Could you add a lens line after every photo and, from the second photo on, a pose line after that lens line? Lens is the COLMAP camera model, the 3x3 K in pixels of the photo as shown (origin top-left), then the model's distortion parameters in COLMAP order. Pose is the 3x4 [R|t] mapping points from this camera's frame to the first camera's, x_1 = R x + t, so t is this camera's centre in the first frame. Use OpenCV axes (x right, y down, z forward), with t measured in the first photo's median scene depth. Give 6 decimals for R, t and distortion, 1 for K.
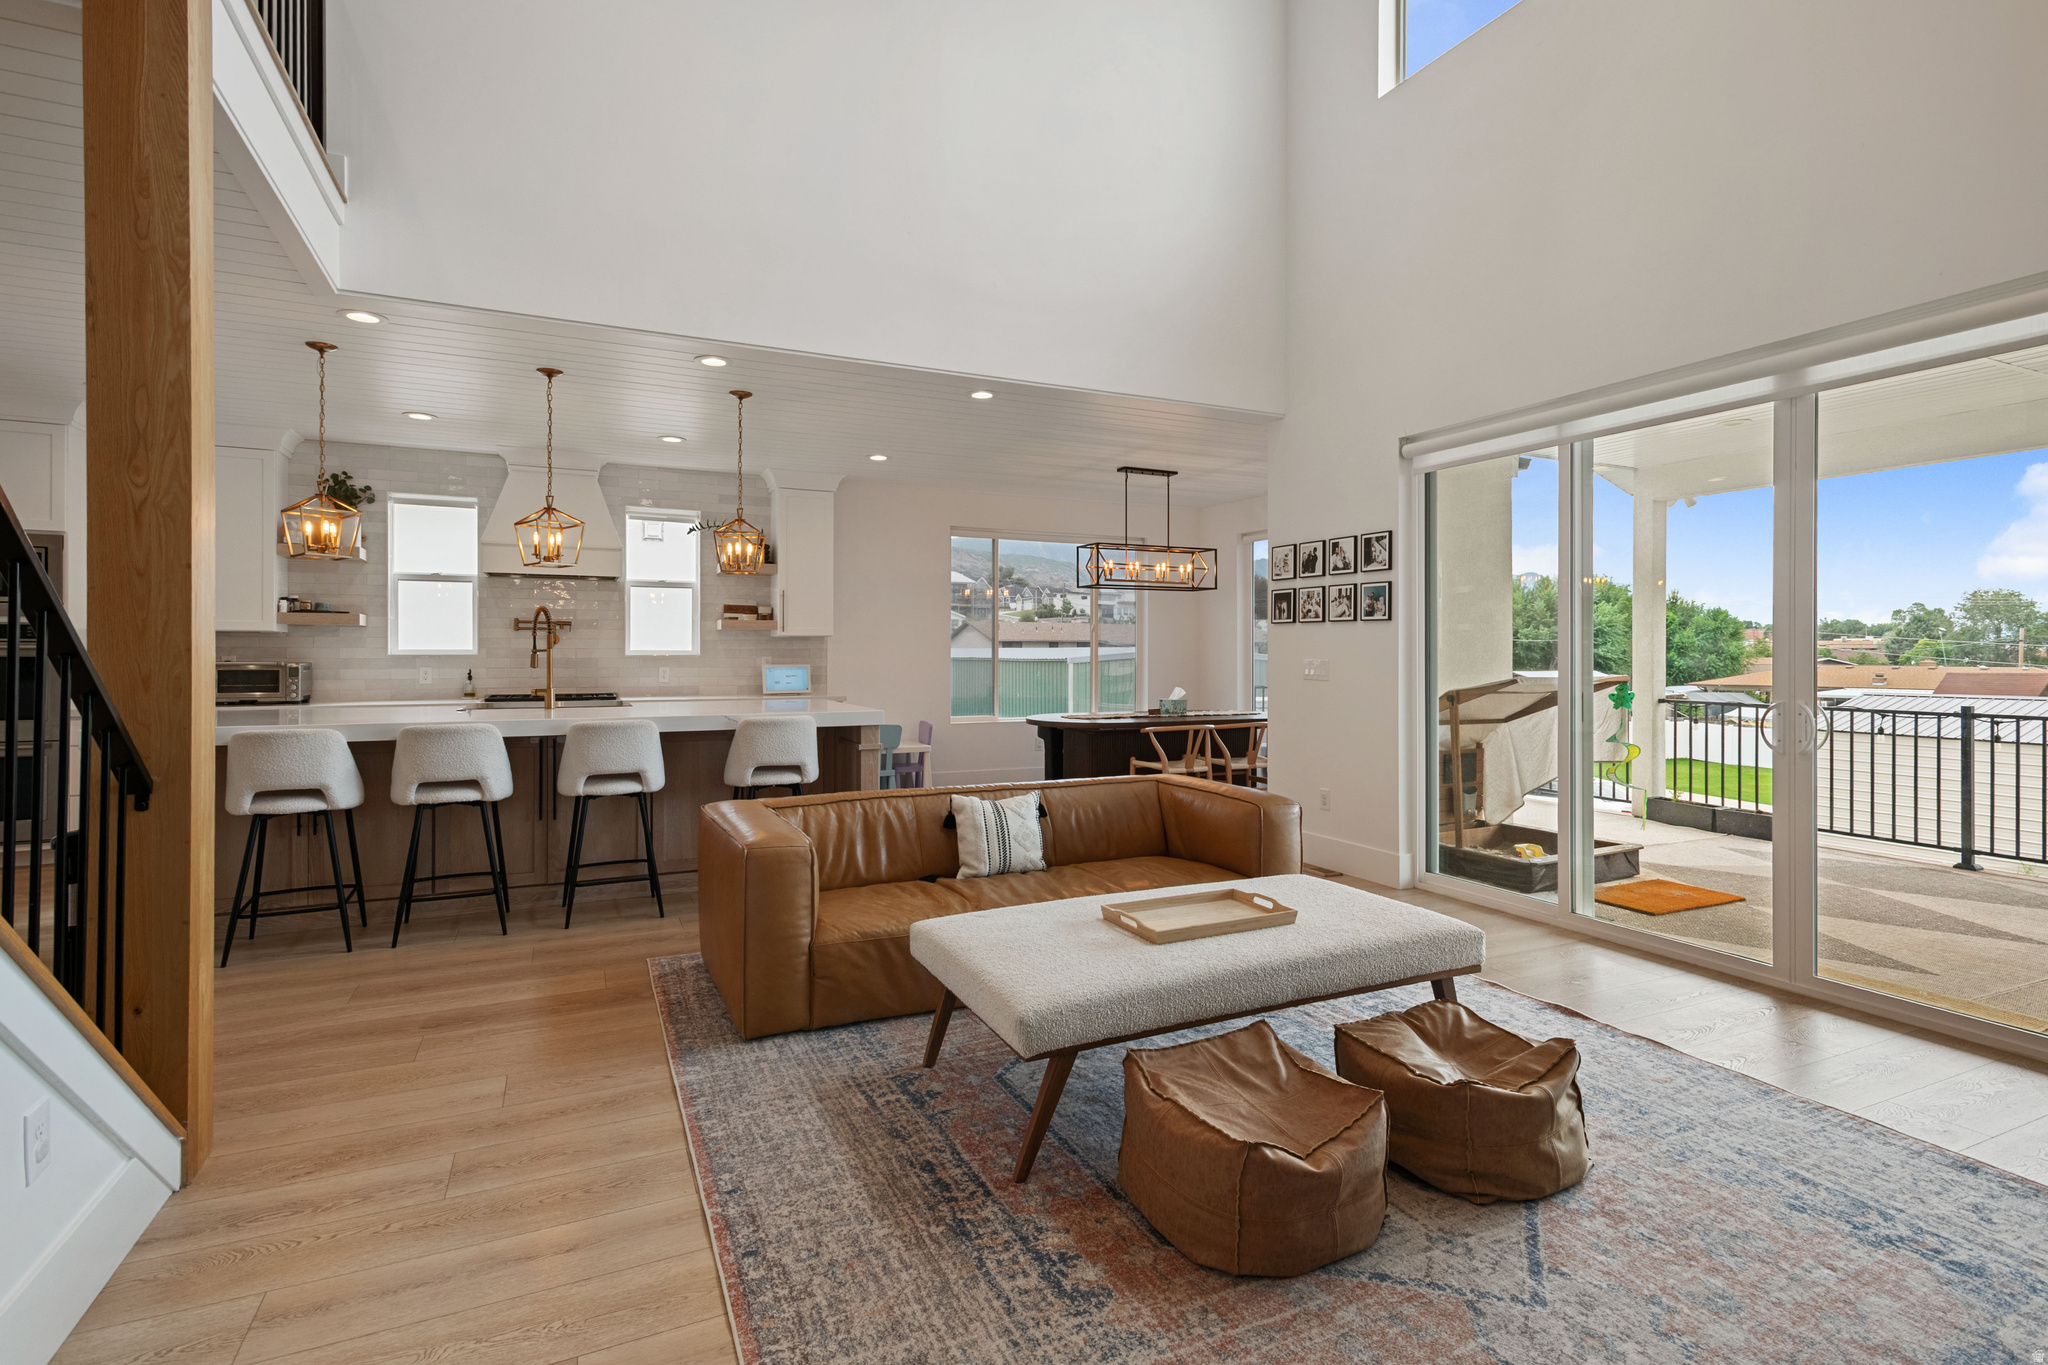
lens RADIAL K [[978.6, 0, 1020.6], [0, 978.6, 660.7], [0, 0, 1]] dist [0.012020, 0.000428]
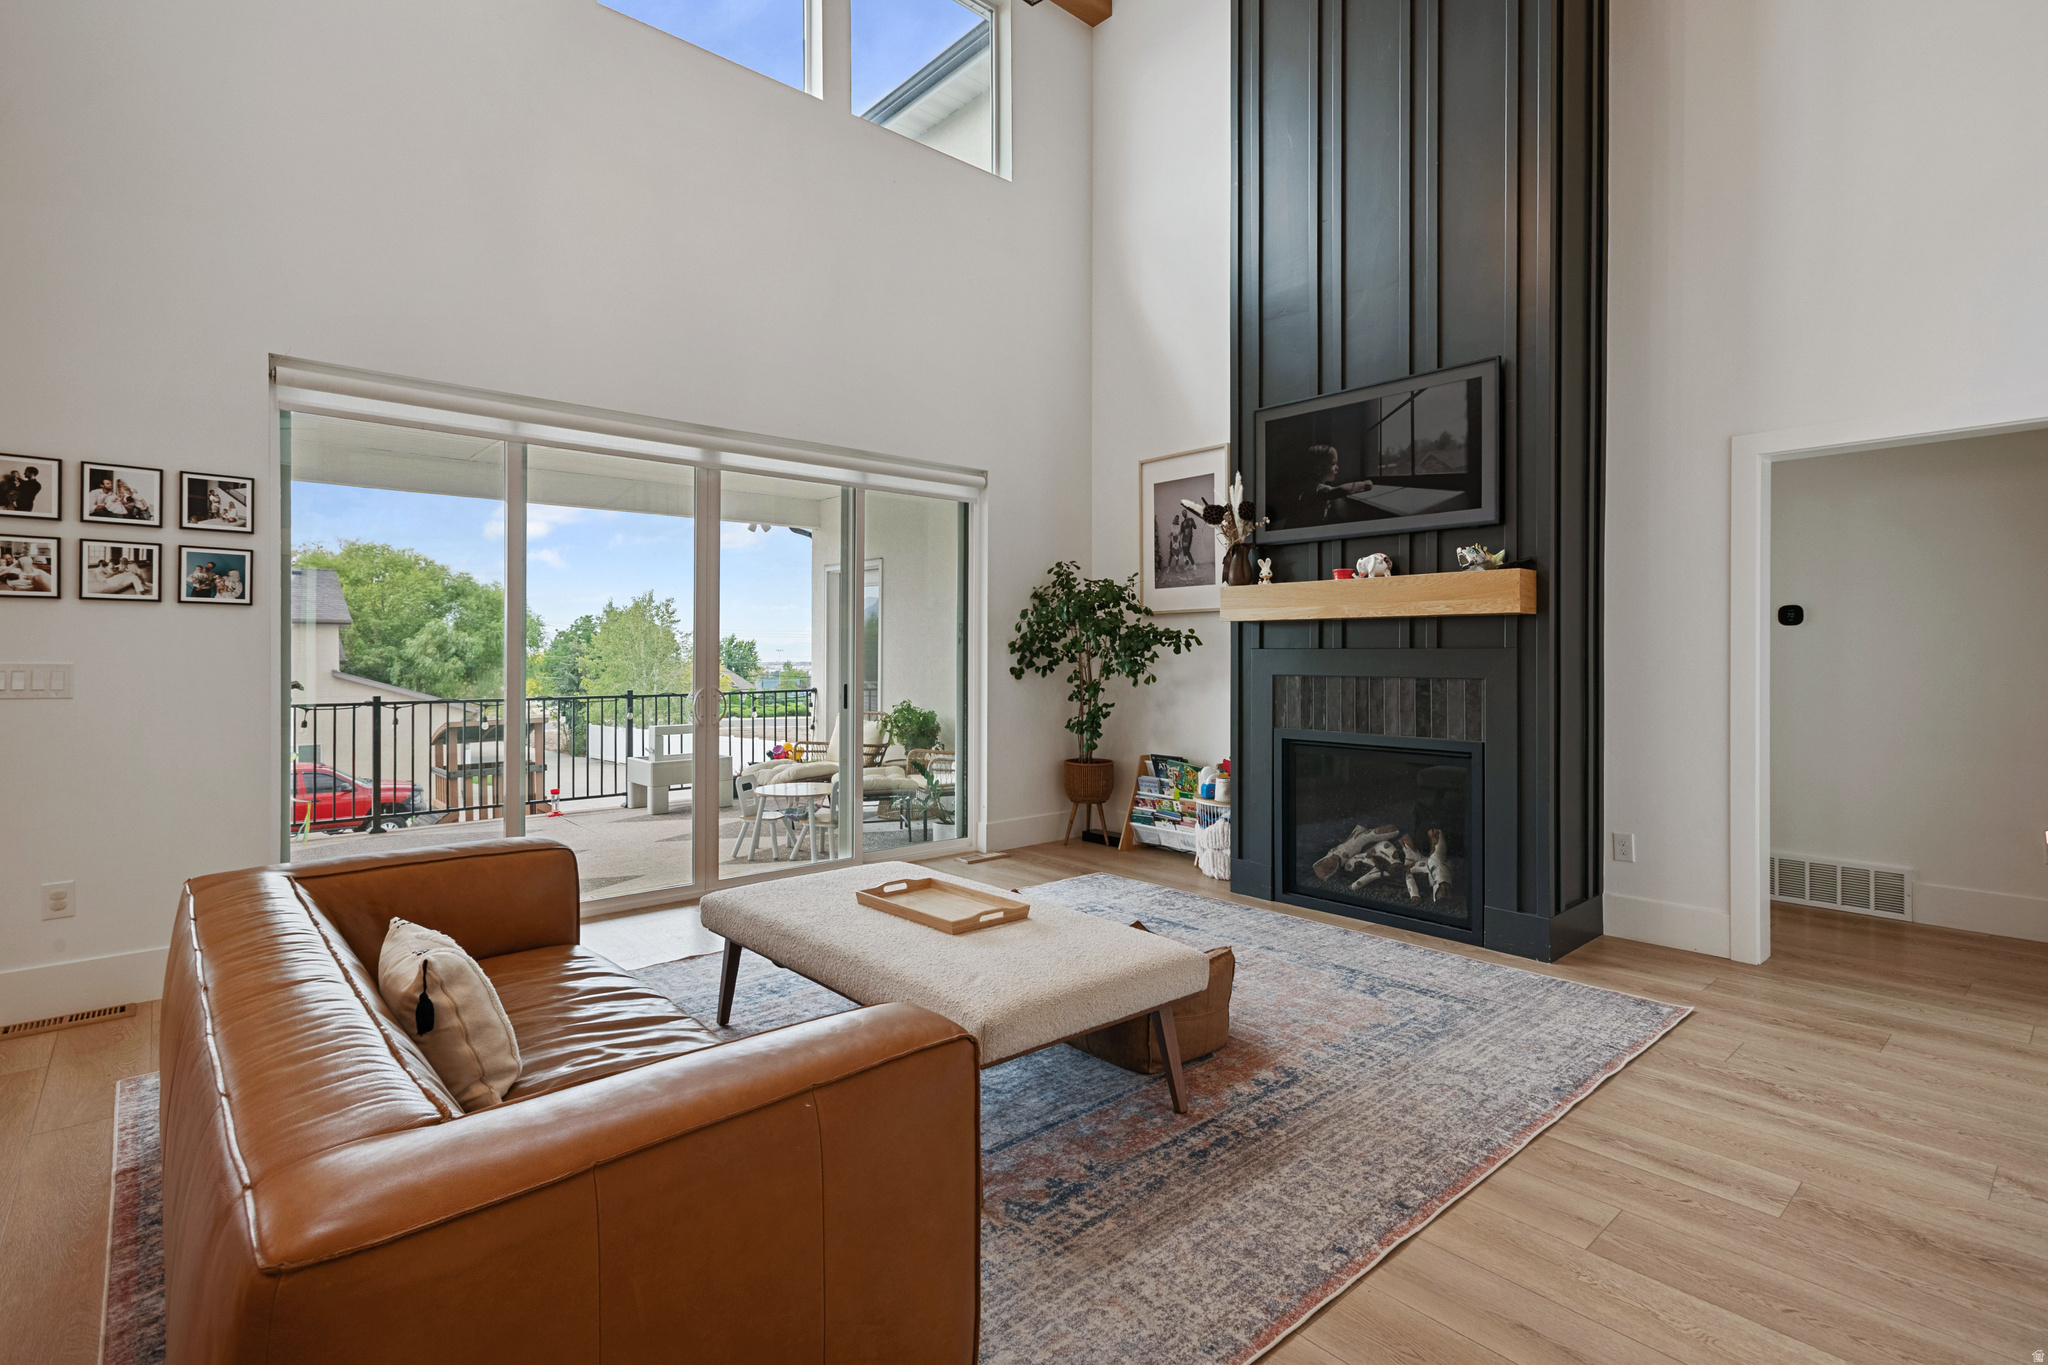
lens RADIAL K [[978.6, 0, 1035.5], [0, 978.6, 665.4], [0, 0, 1]] dist [0.012020, 0.000428]
pose [[-0.295149, -0.013601, 0.955354, -0.413723], [0.005305, 0.999860, 0.015873, -0.005721], [-0.955436, 0.009753, -0.295036, 0.593152]]
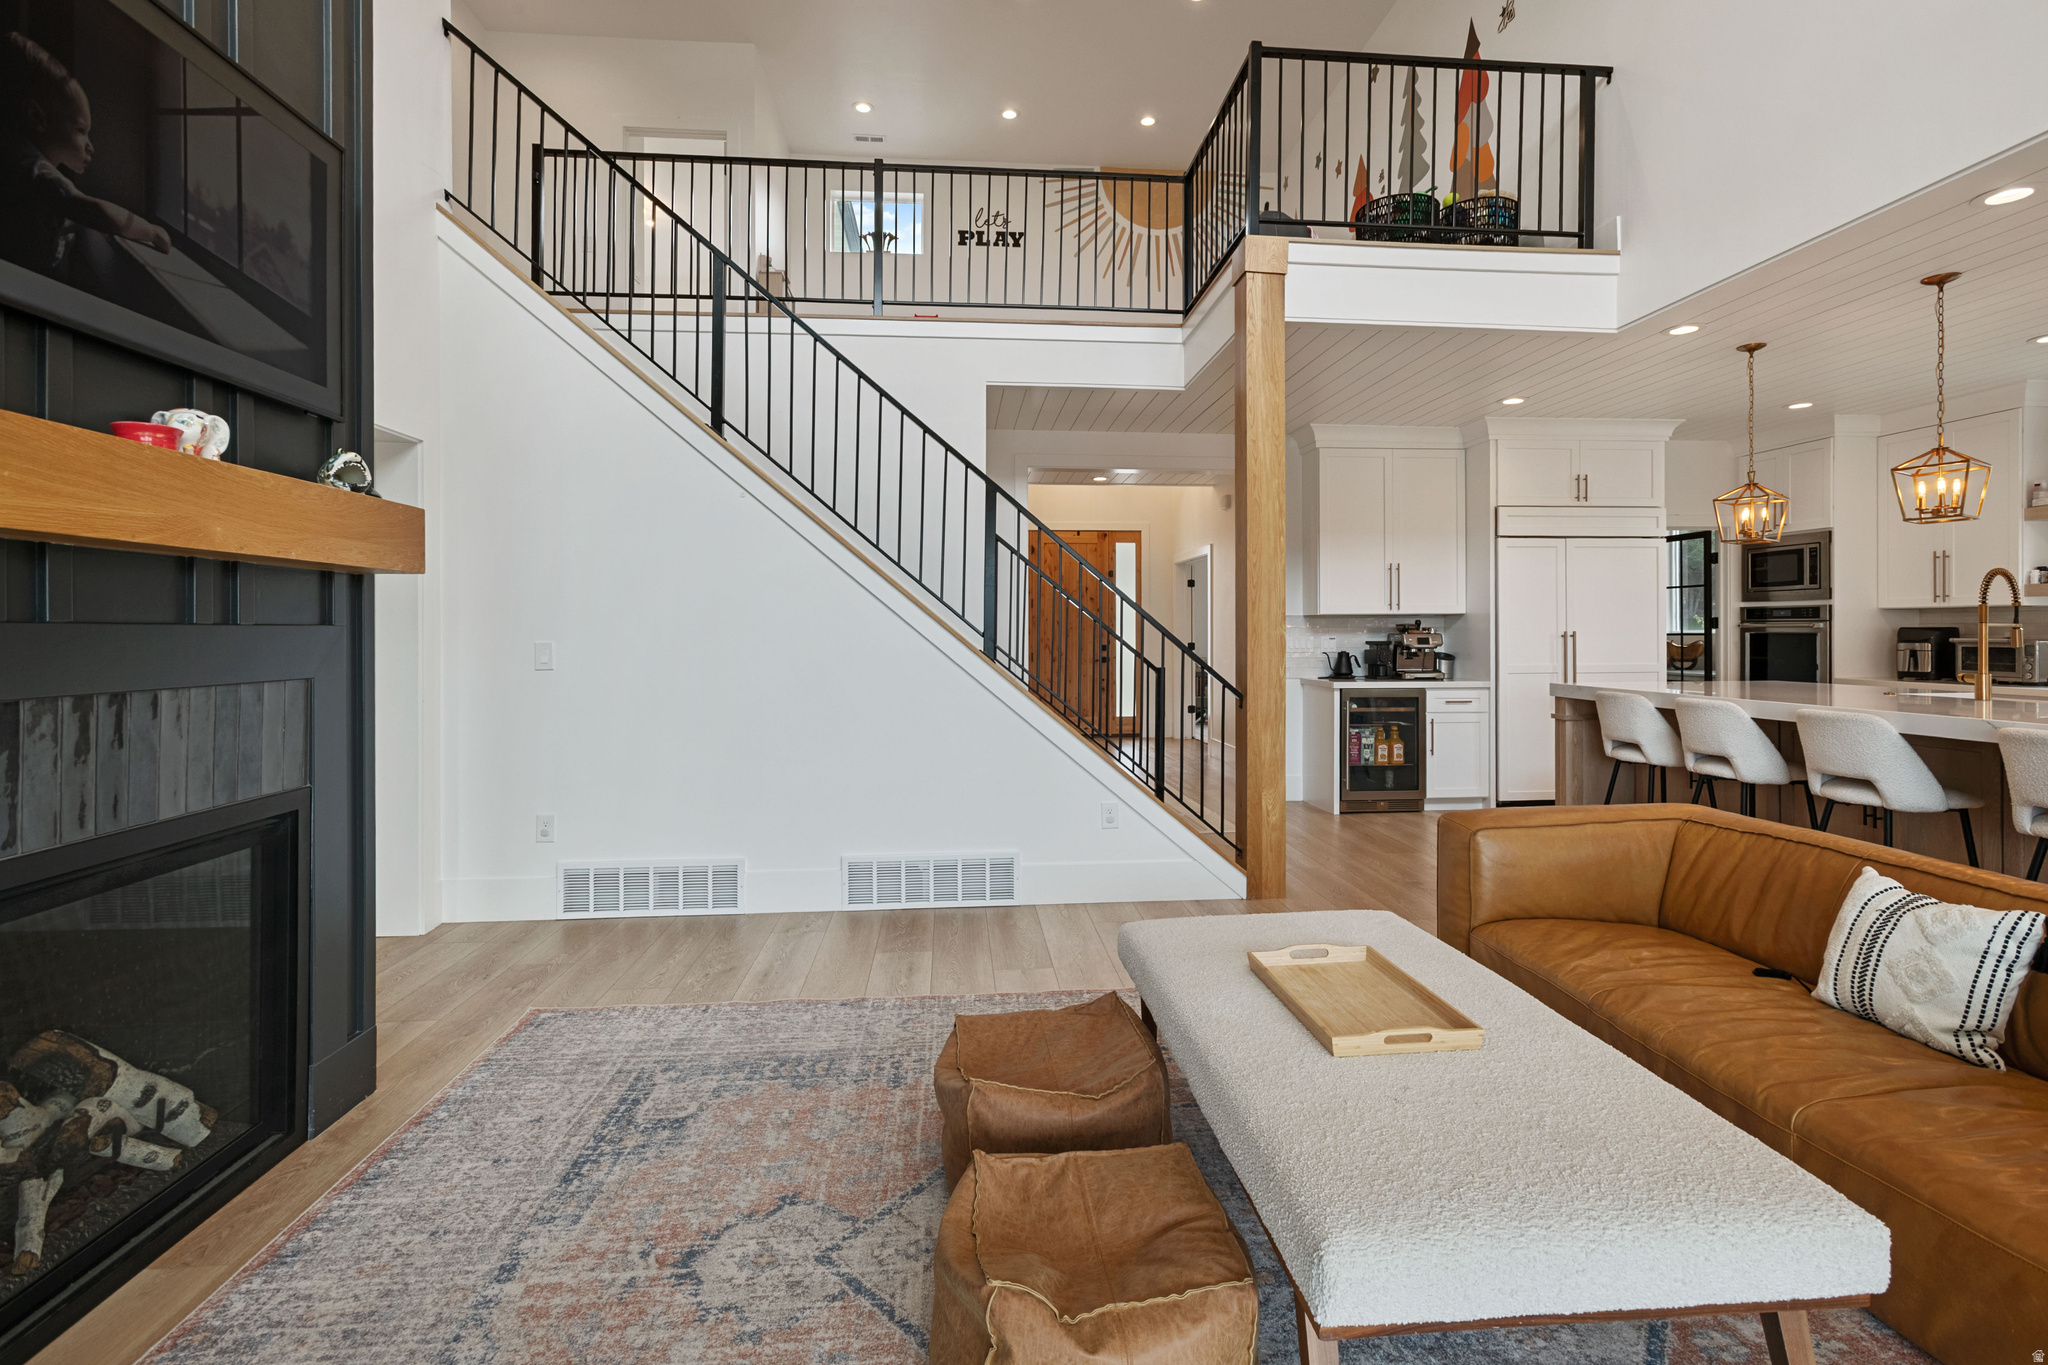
lens RADIAL K [[978.6, 0, 1043.5], [0, 978.6, 631.2], [0, 0, 1]] dist [0.012020, 0.000428]
pose [[-0.338522, 0.000140, -0.940959, 0.458280], [-0.003476, 0.999993, 0.001399, -0.004065], [0.940952, 0.003744, -0.338519, 0.505575]]
